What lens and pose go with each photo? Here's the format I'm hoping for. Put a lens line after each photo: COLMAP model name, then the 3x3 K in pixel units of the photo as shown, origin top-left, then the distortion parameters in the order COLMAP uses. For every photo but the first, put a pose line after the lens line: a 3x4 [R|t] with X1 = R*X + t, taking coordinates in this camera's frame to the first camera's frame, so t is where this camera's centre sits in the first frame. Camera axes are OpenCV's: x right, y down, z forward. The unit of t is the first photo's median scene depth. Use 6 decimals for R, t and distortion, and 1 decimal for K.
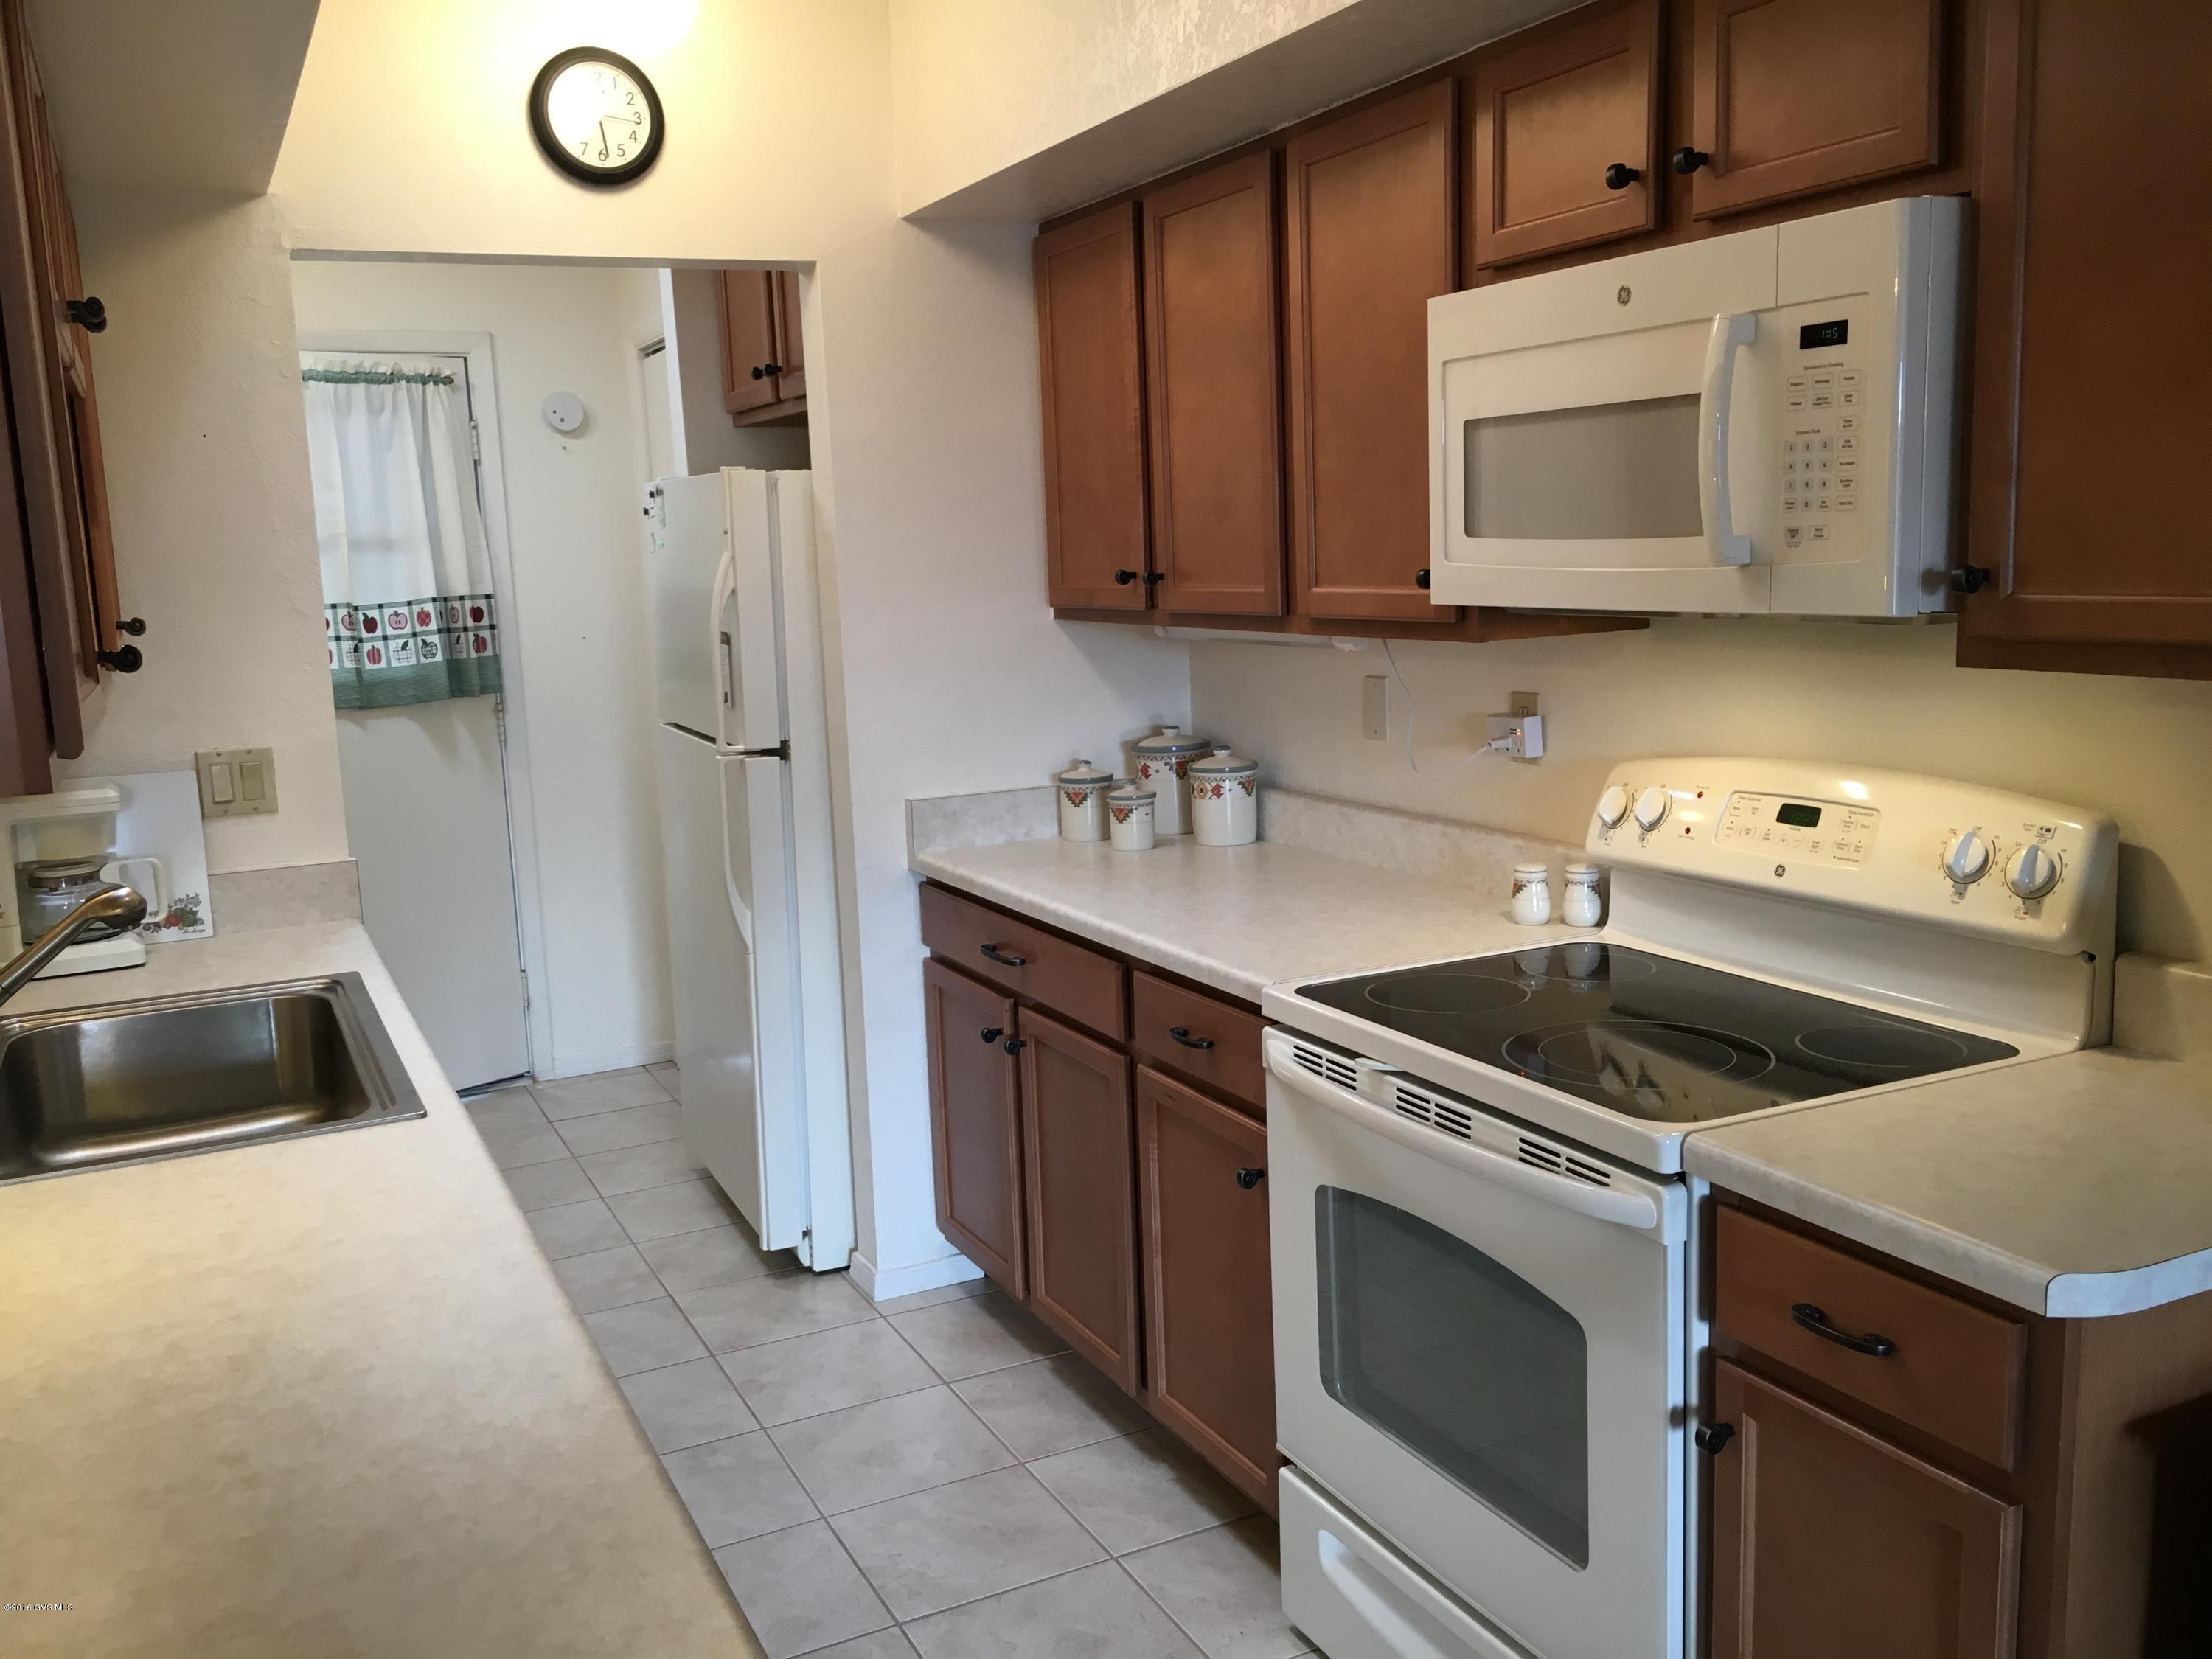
lens RADIAL K [[1919.2, 0, 1106.0], [0, 1919.2, 829.5], [0, 0, 1]] dist [0.087173, 0.000182]
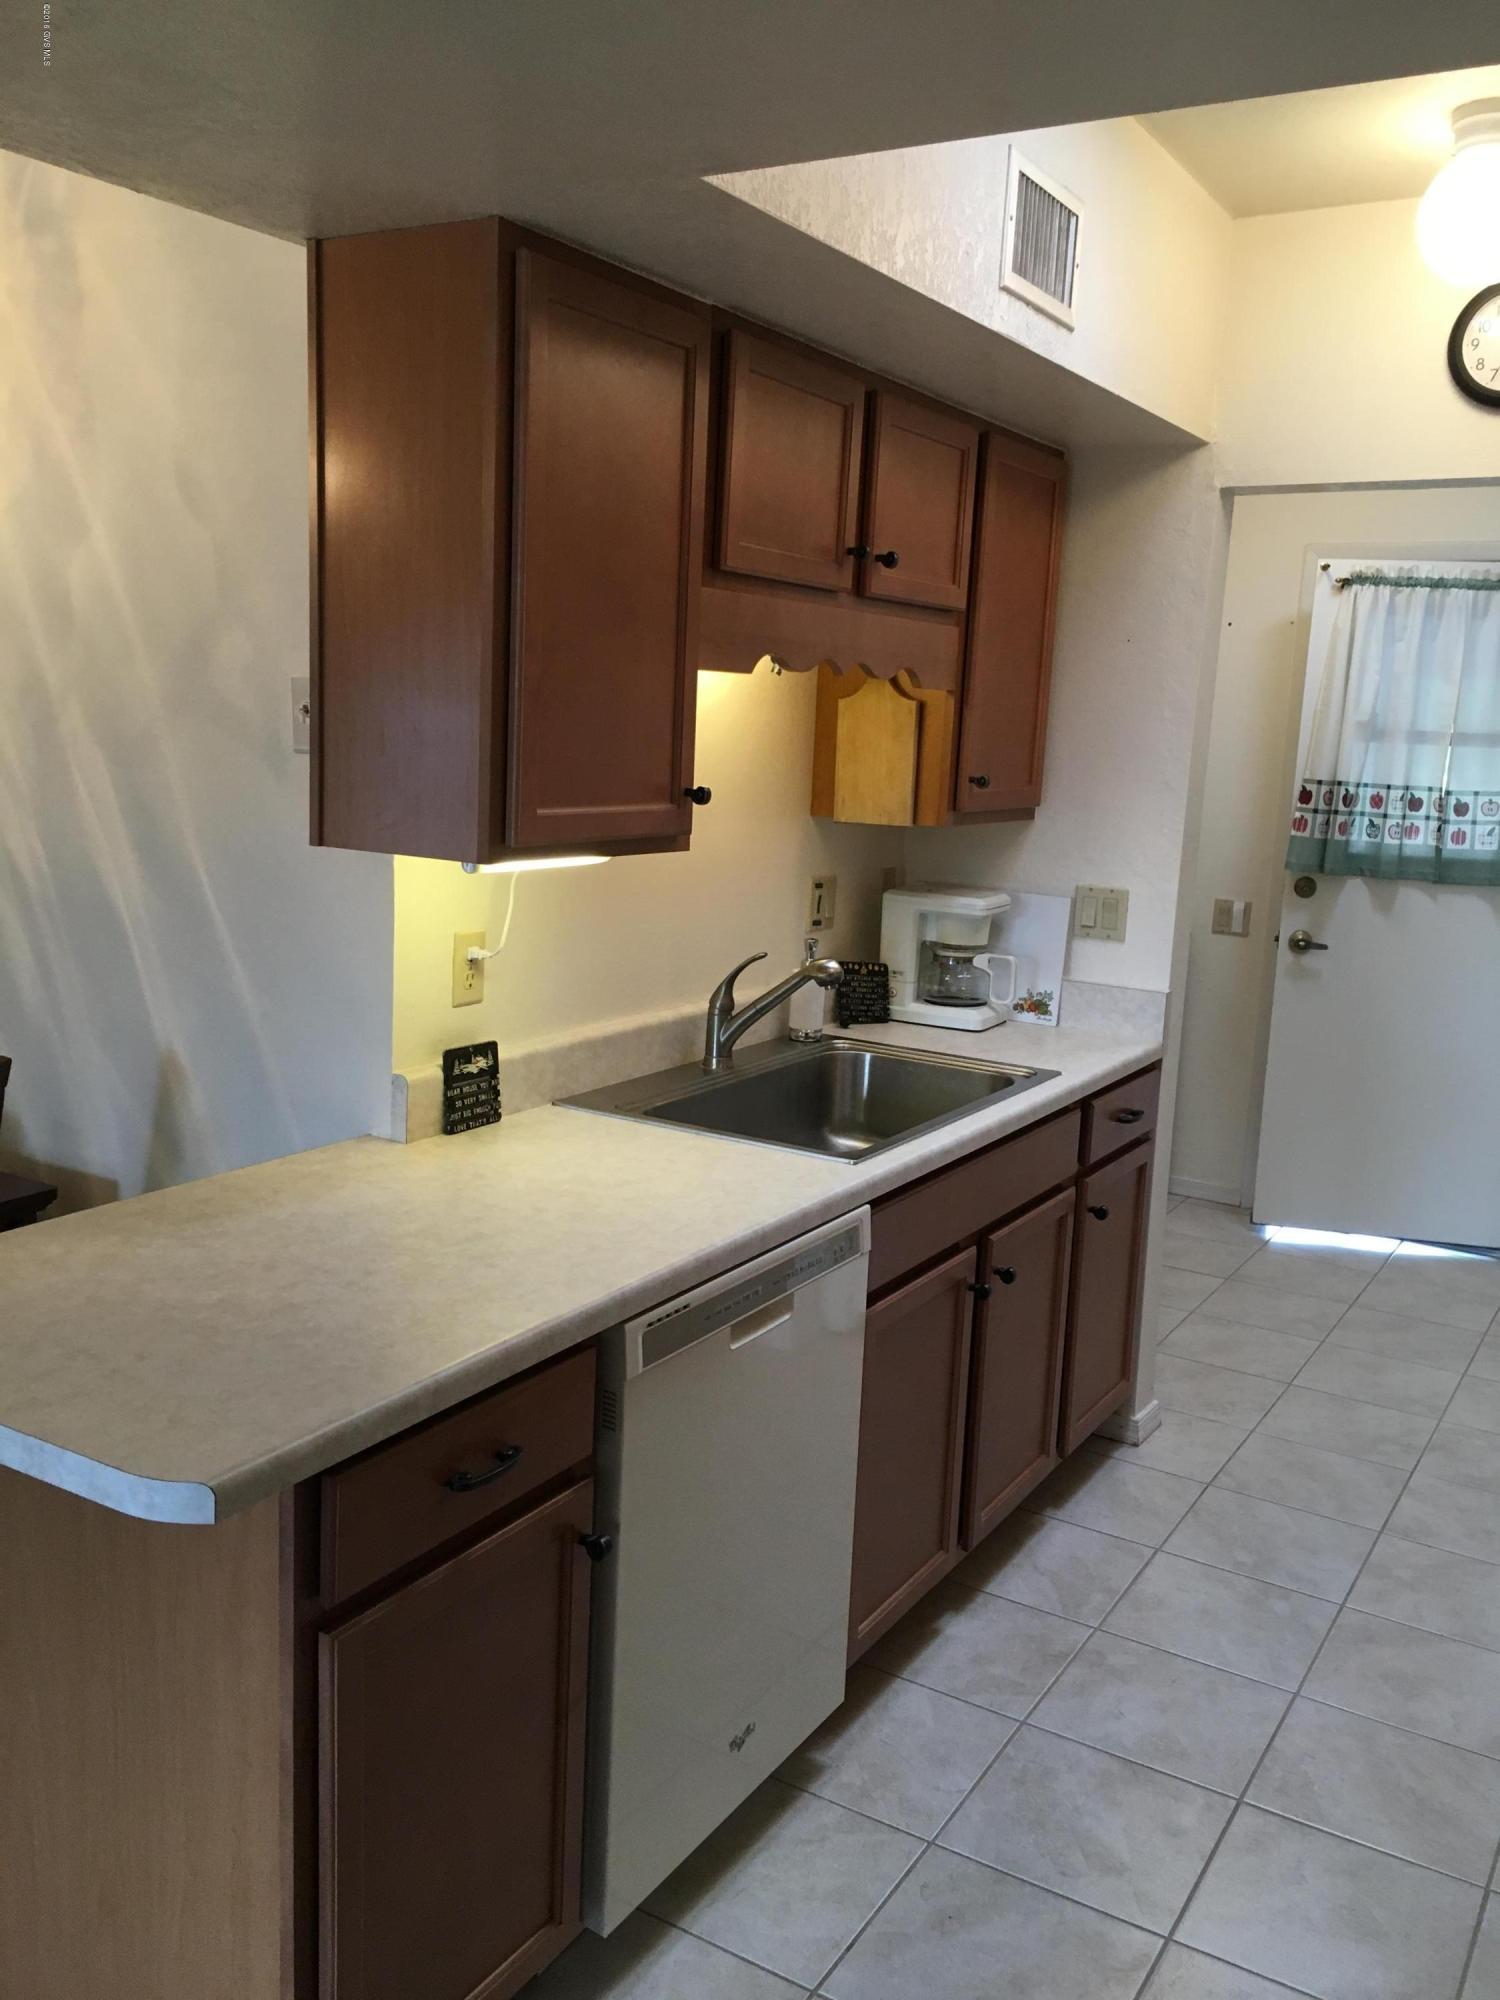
lens RADIAL K [[1735.3, 0, 750.0], [0, 1735.3, 1000.0], [0, 0, 1]] dist [0.087173, 0.000182]
pose [[0.545211, 0.206384, -0.812496, 0.238104], [-0.197257, 0.973591, 0.114938, -0.035686], [0.814760, 0.097605, 0.571524, 0.113699]]
